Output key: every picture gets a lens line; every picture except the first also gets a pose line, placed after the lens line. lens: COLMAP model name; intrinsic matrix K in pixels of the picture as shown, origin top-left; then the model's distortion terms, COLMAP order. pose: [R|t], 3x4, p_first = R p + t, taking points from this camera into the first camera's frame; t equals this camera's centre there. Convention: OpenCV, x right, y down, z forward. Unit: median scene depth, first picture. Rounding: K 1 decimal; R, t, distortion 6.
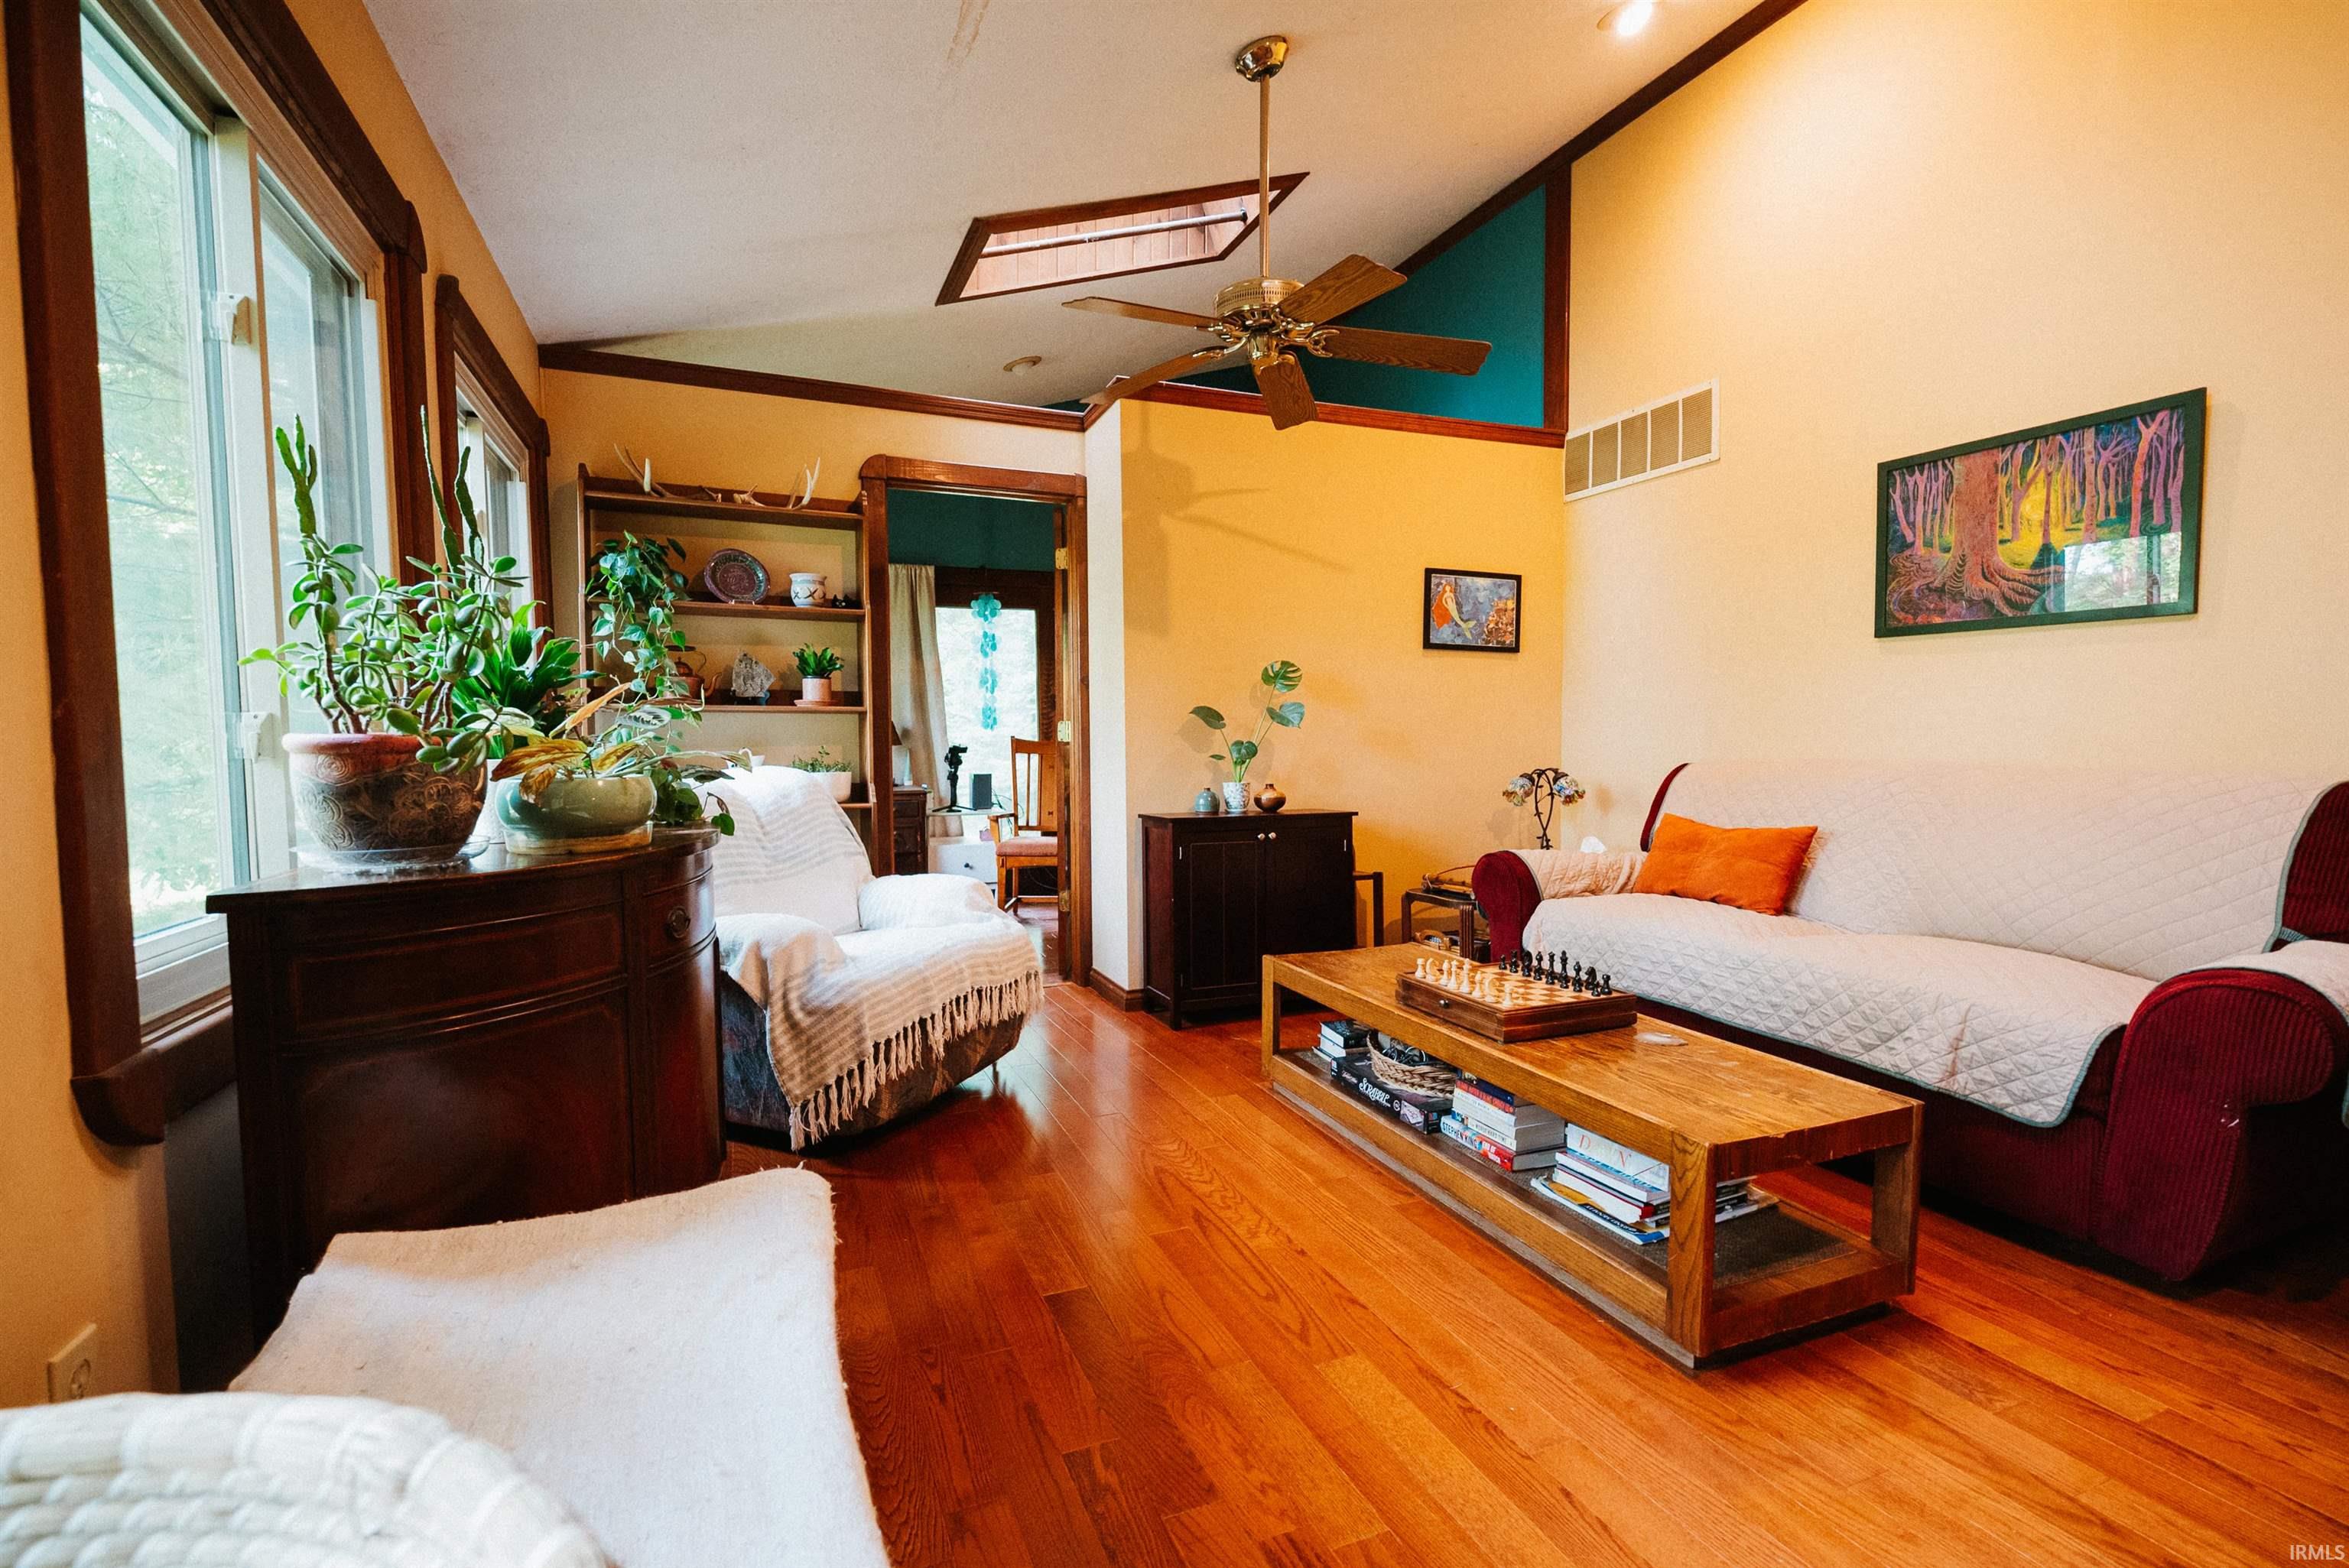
lens RADIAL K [[1041.4, 0, 1173.7], [0, 1041.4, 783.3], [0, 0, 1]] dist [-0.001473, -0.000349]
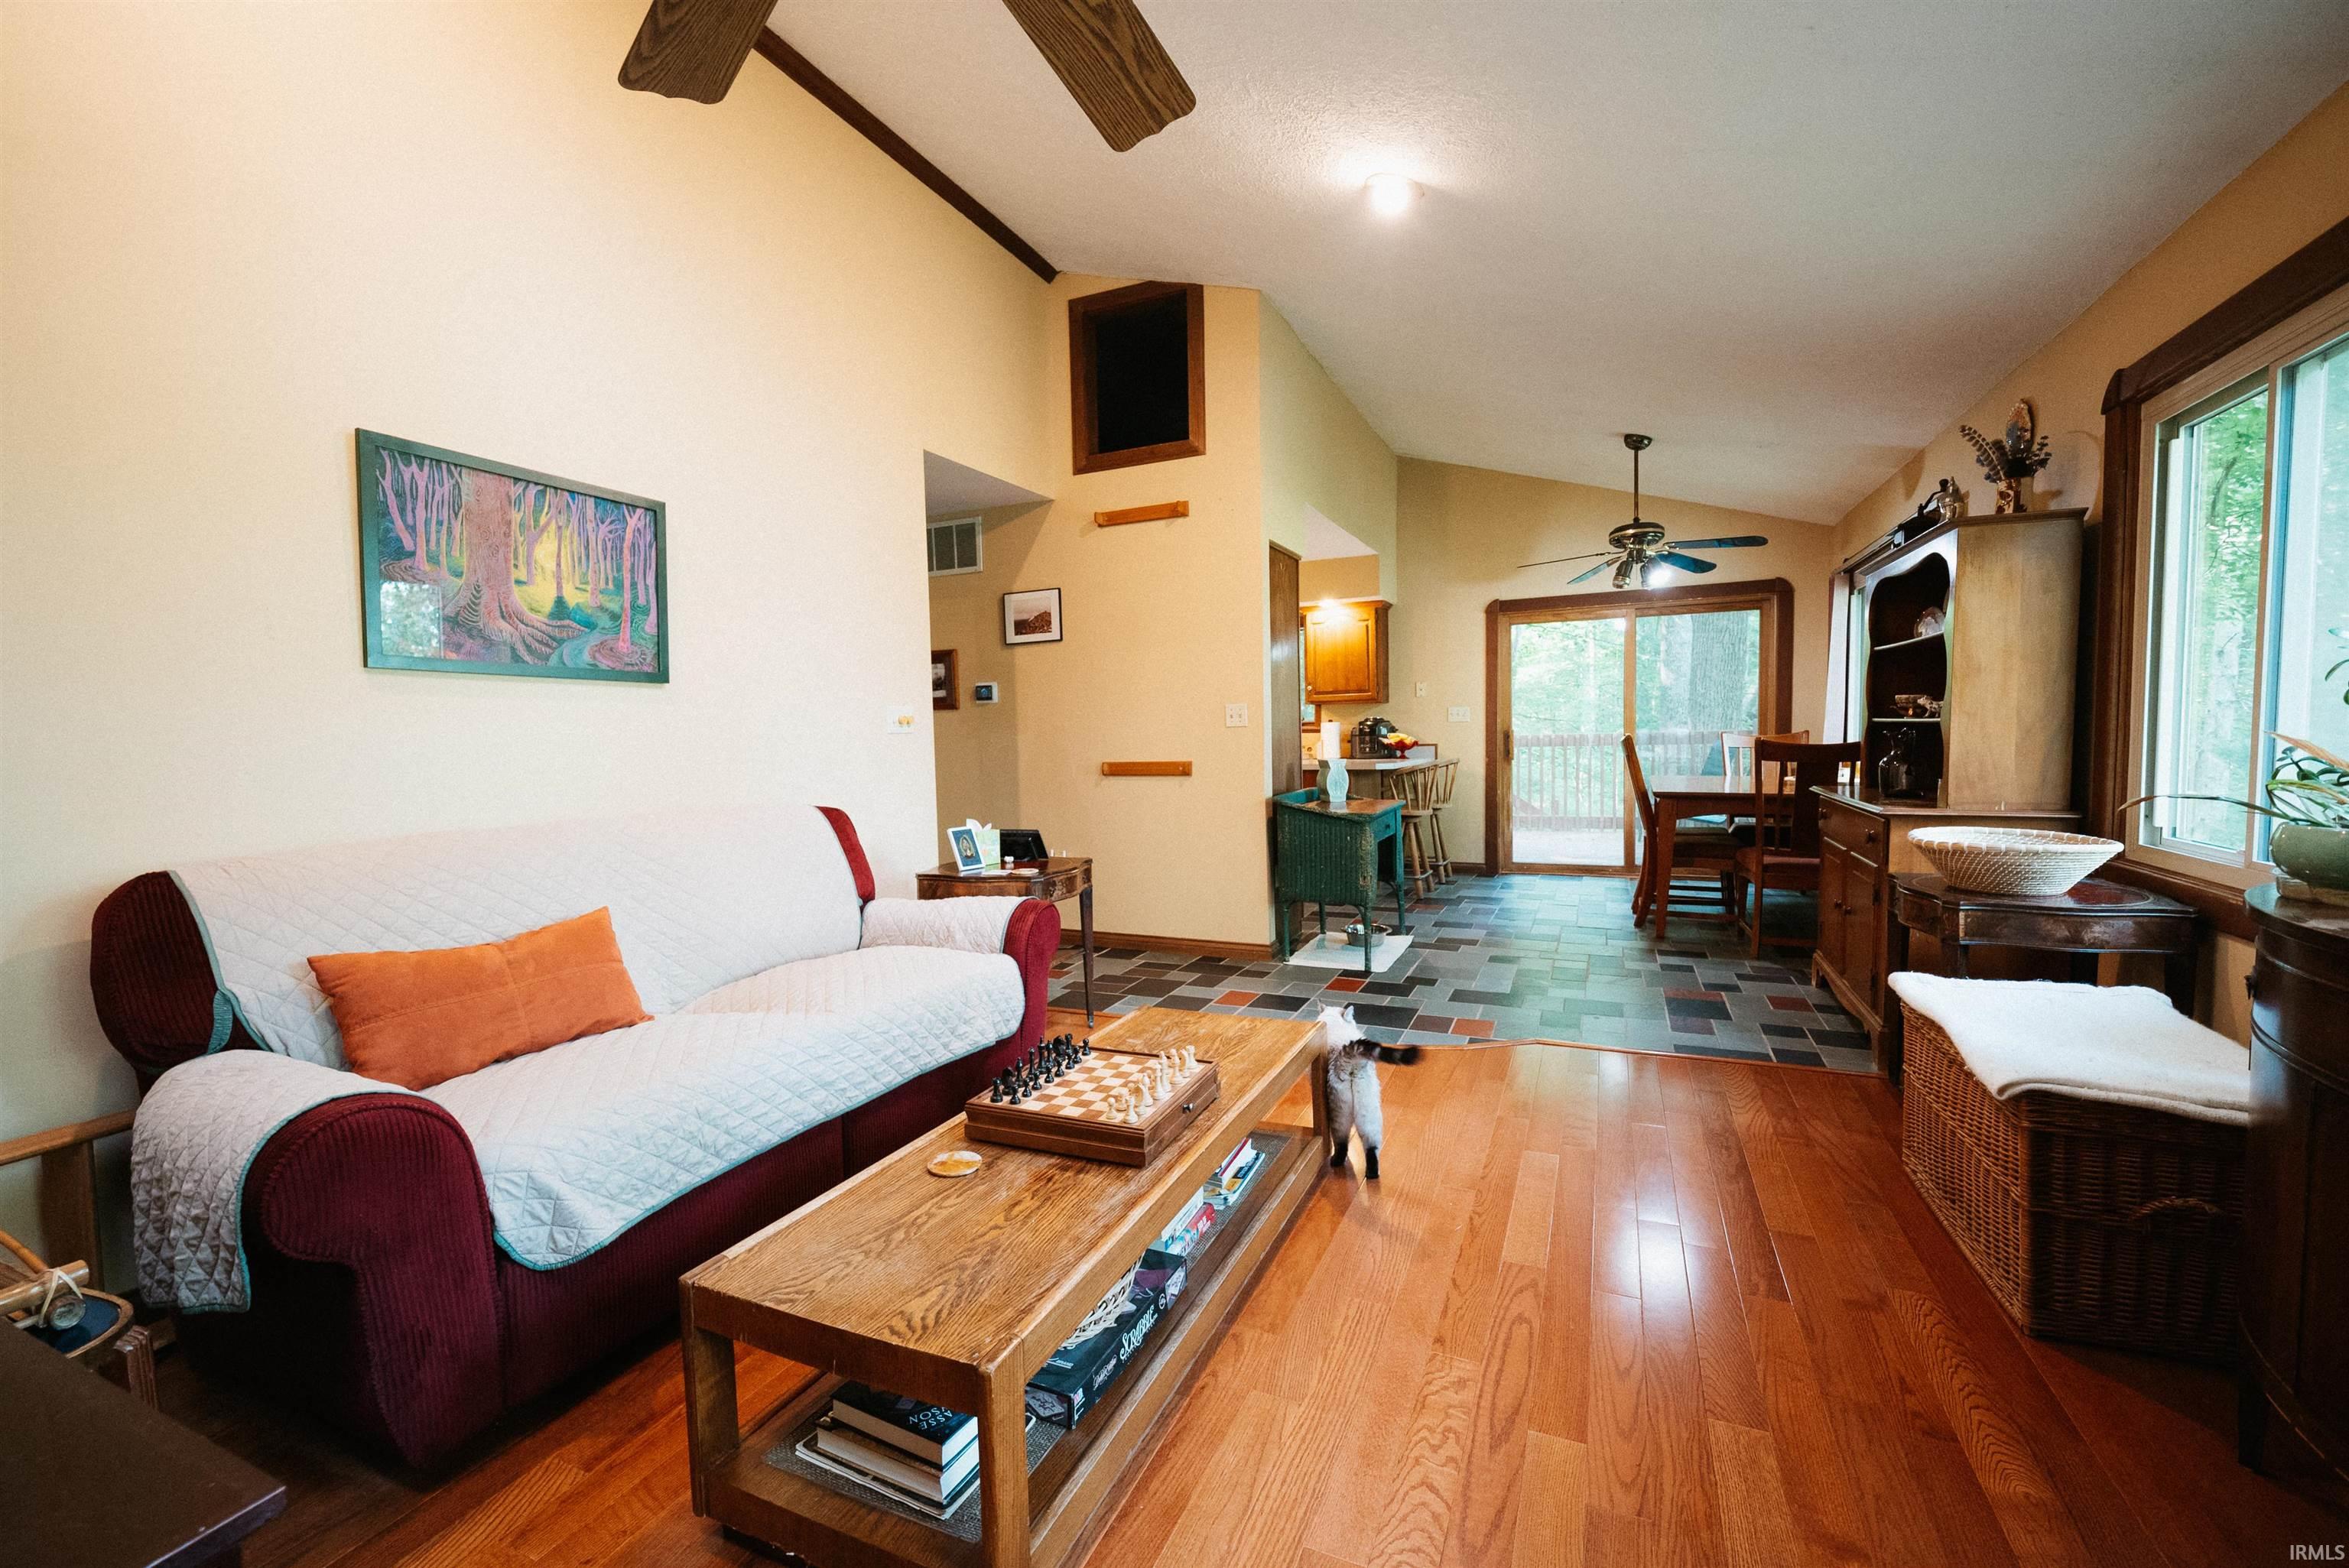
lens RADIAL K [[970.2, 0, 1153.9], [0, 970.2, 785.6], [0, 0, 1]] dist [0.001062, -0.002249]
pose [[-0.675328, -0.018463, 0.737286, -0.205048], [0.058628, 0.995179, 0.078622, -0.077399], [-0.735183, 0.096321, -0.670990, 1.058462]]
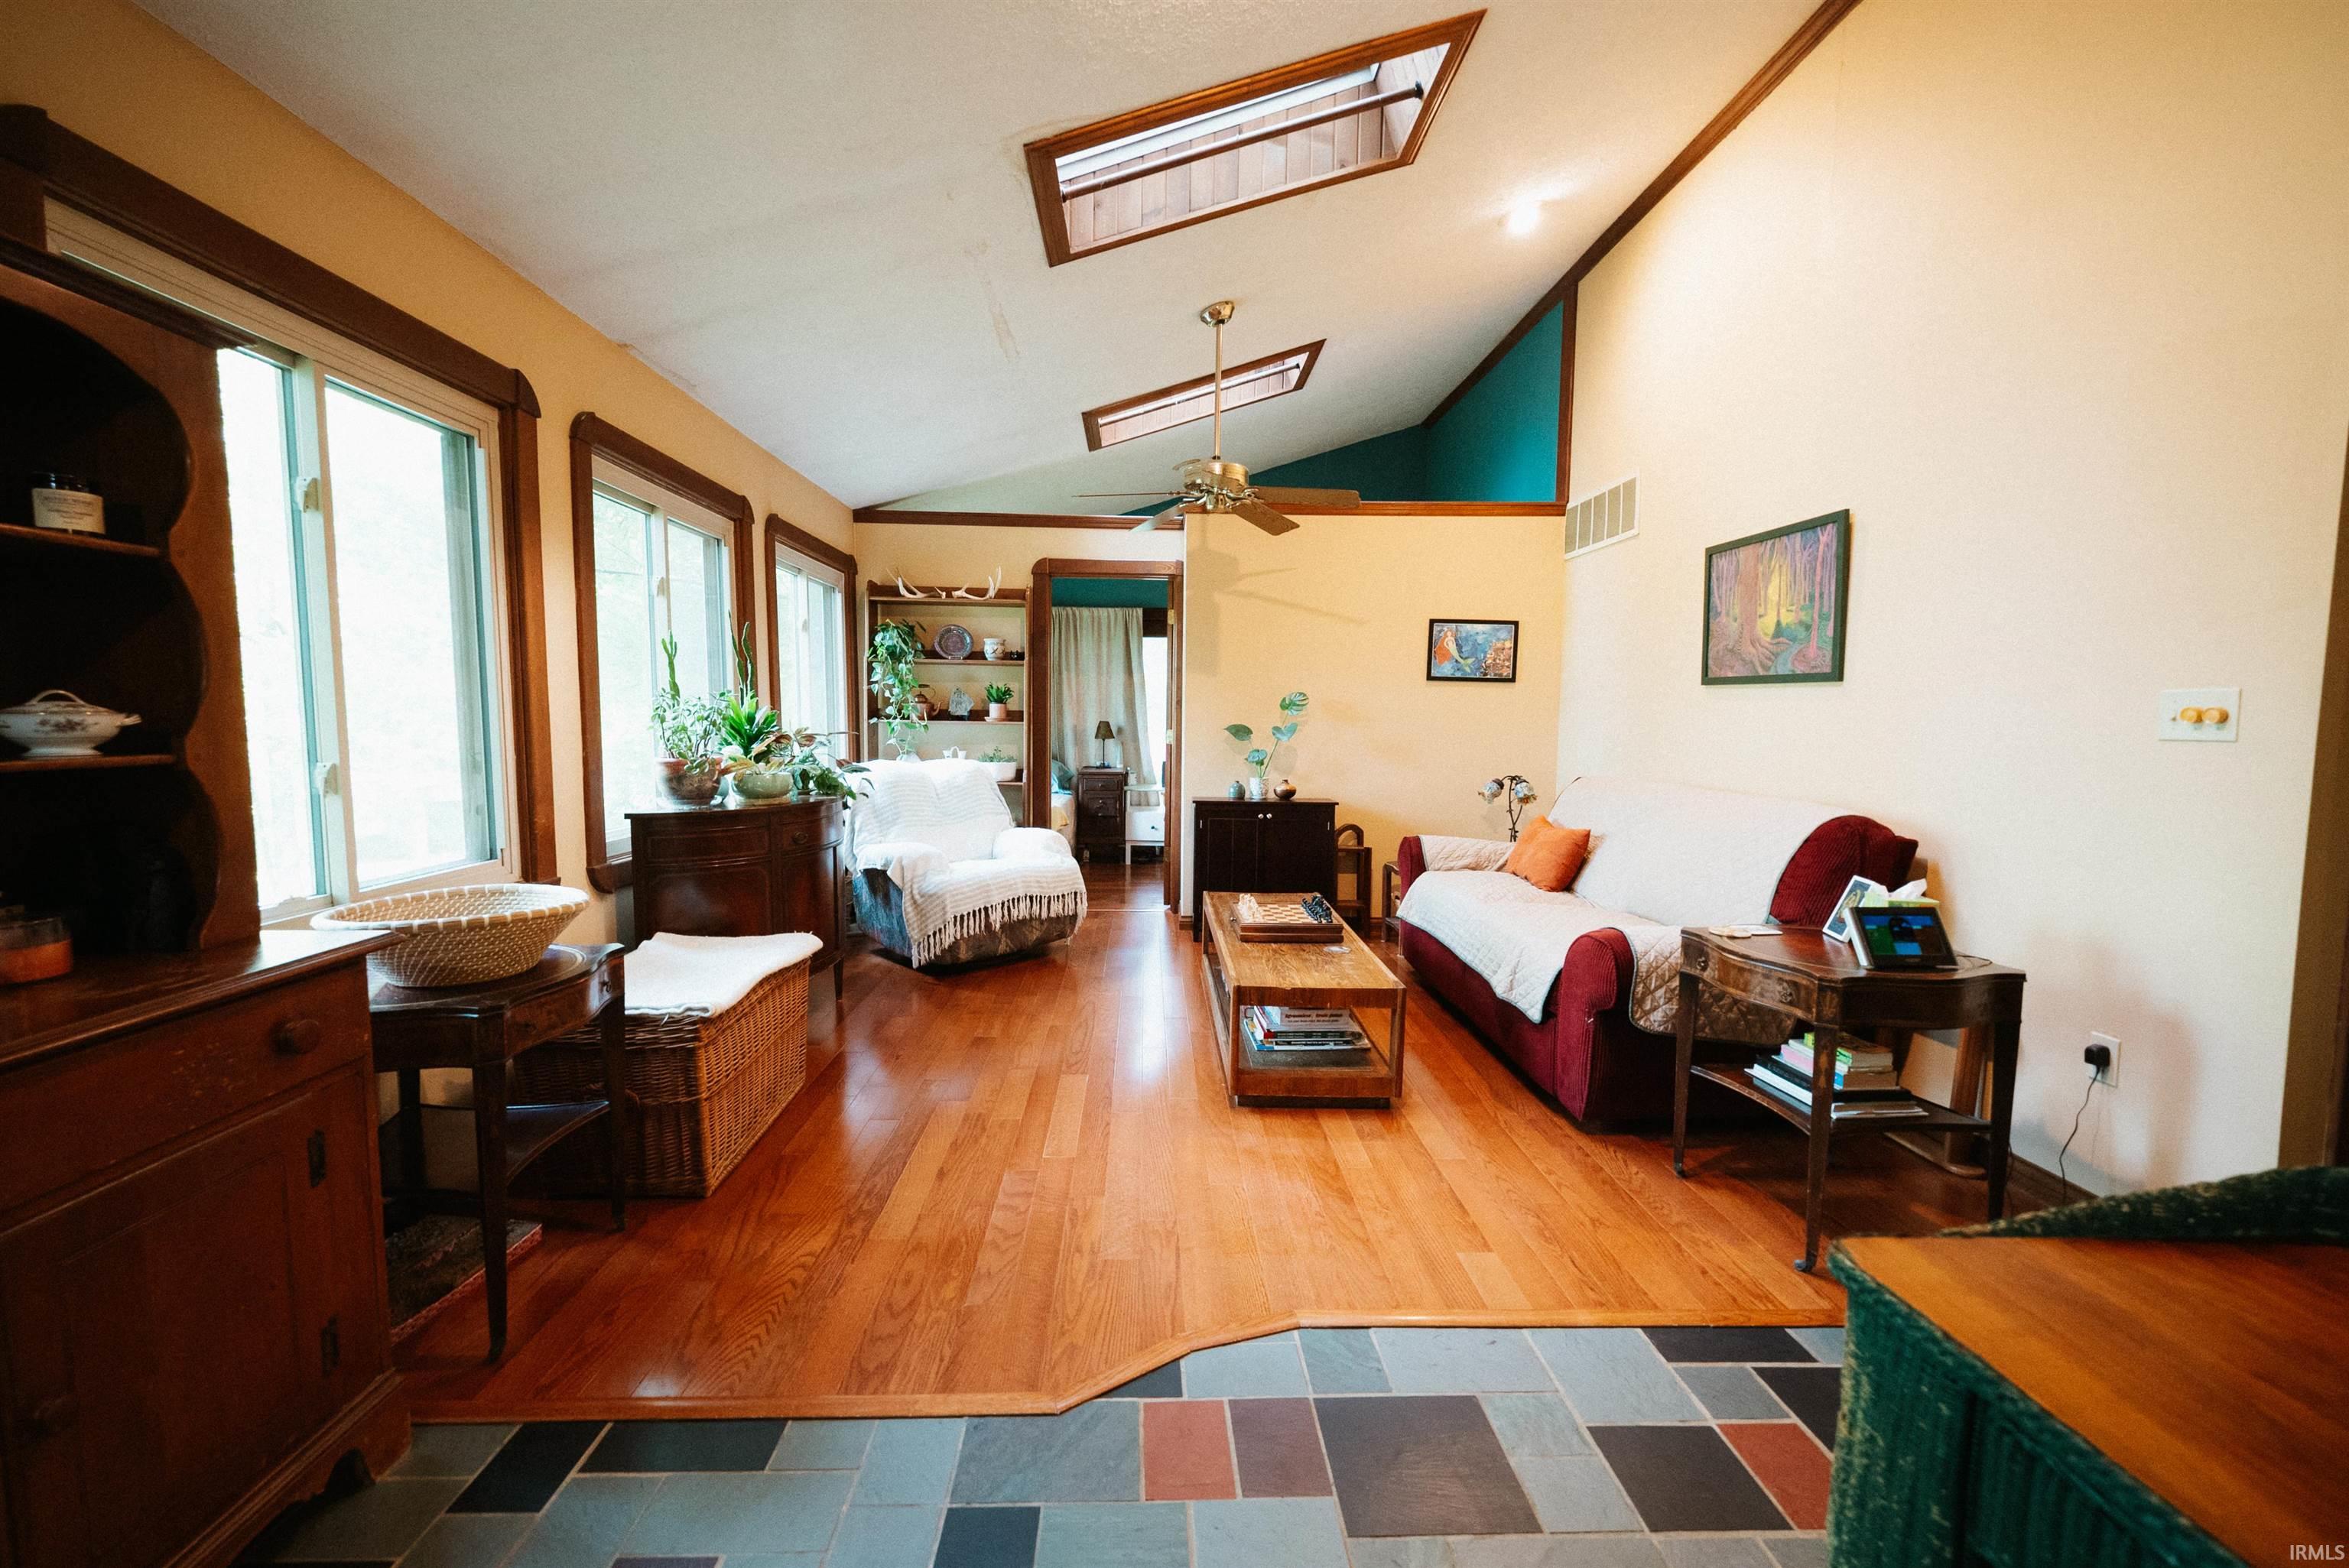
lens RADIAL K [[970.2, 0, 1170.0], [0, 970.2, 783.2], [0, 0, 1]] dist [0.001062, -0.002249]
pose [[0.933306, 0.040476, -0.356794, 0.495909], [-0.031129, 0.999006, 0.031901, -0.037922], [0.357730, -0.018667, 0.933638, -0.339843]]
